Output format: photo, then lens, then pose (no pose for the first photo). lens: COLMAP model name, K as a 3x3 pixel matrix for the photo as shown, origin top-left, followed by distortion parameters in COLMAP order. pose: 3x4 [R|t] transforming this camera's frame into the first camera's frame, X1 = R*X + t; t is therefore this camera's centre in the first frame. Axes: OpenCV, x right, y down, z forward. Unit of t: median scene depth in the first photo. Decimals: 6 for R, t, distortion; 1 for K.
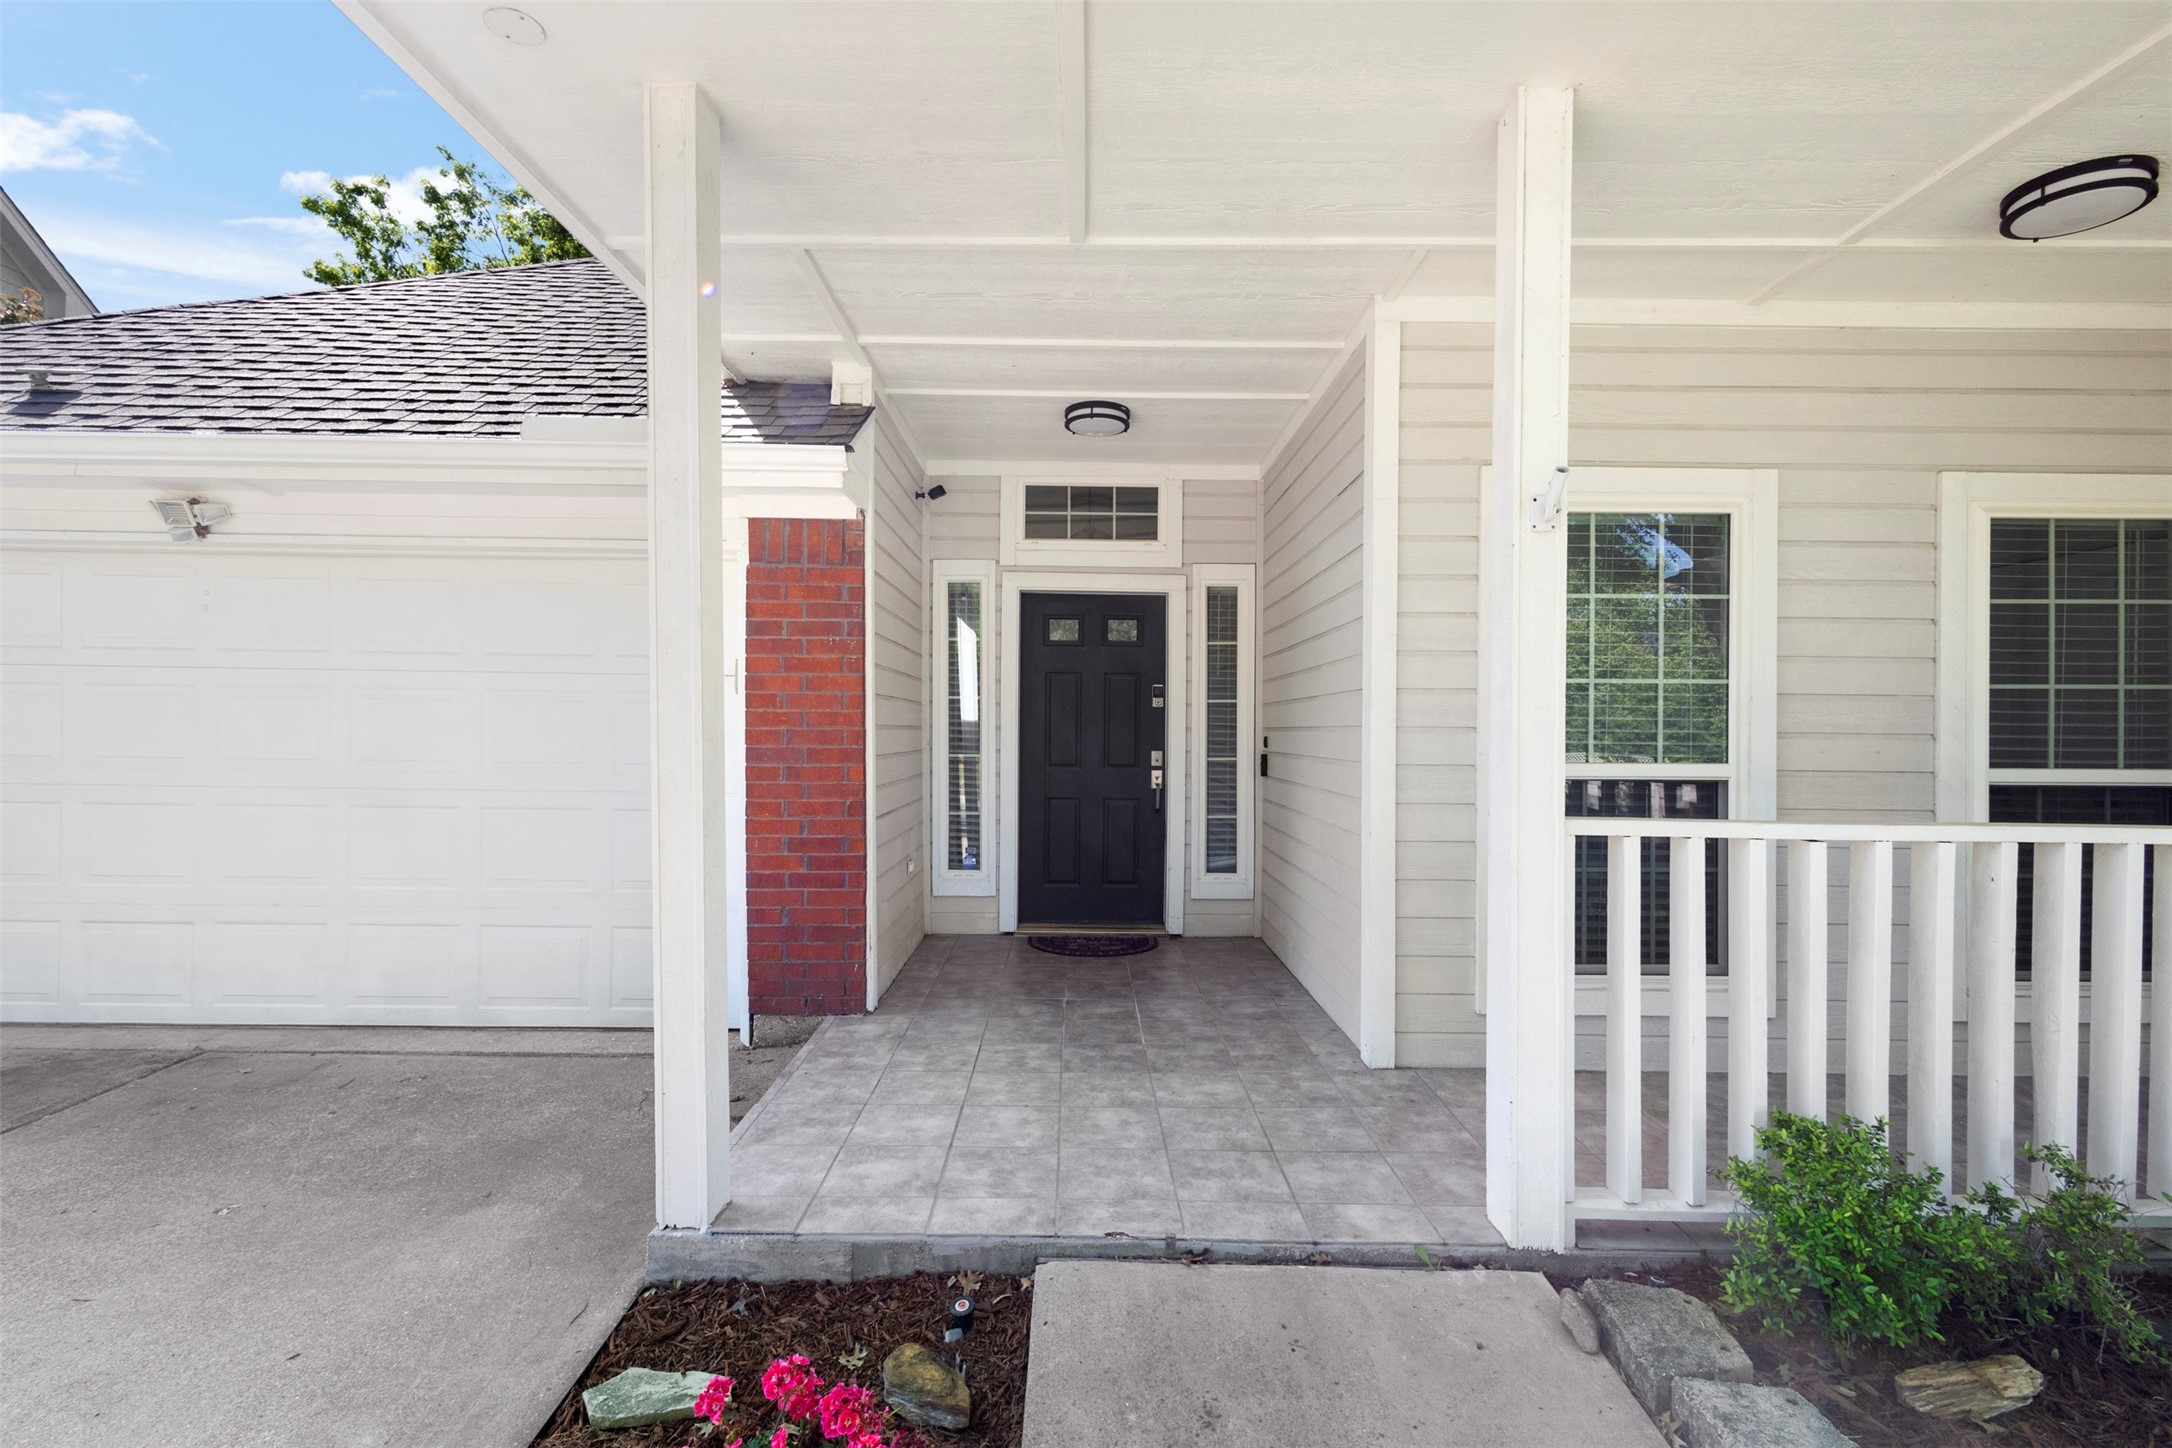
lens RADIAL K [[935.3, 0, 1076.0], [0, 935.3, 717.3], [0, 0, 1]] dist [0.000900, 0.000022]
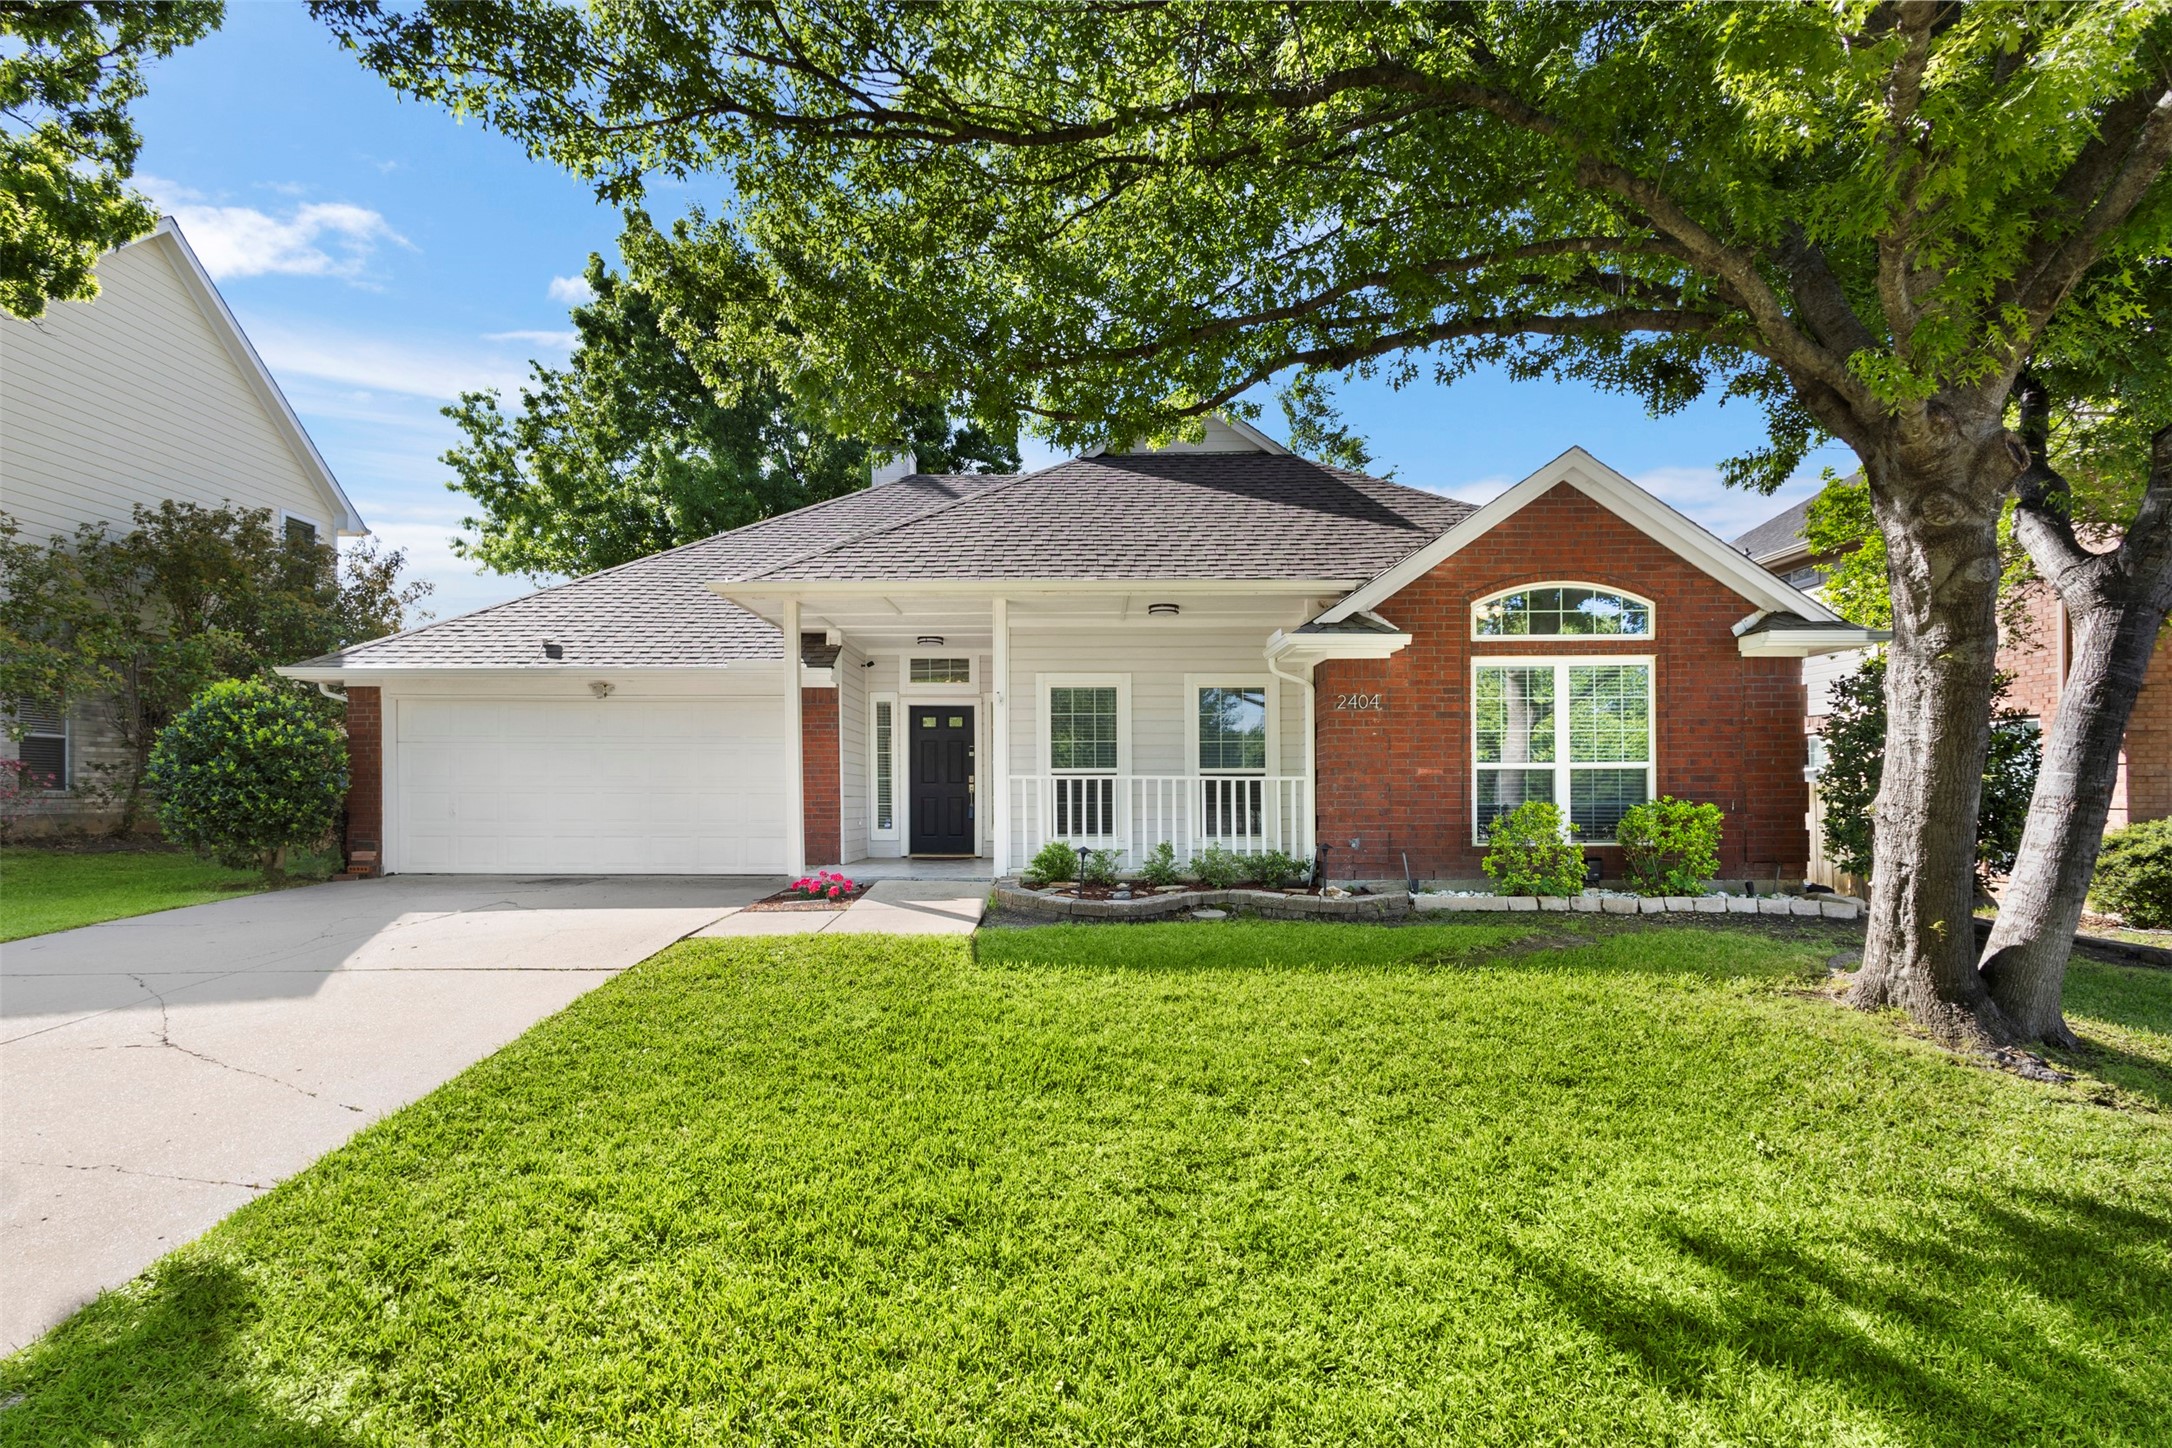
lens RADIAL K [[962.1, 0, 1012.9], [0, 962.1, 786.1], [0, 0, 1]] dist [-0.001602, -0.000139]
pose [[0.998423, -0.010948, -0.055069, 0.313902], [0.010641, 0.999926, -0.005863, 0.075296], [0.055129, 0.005268, 0.998465, -1.286944]]
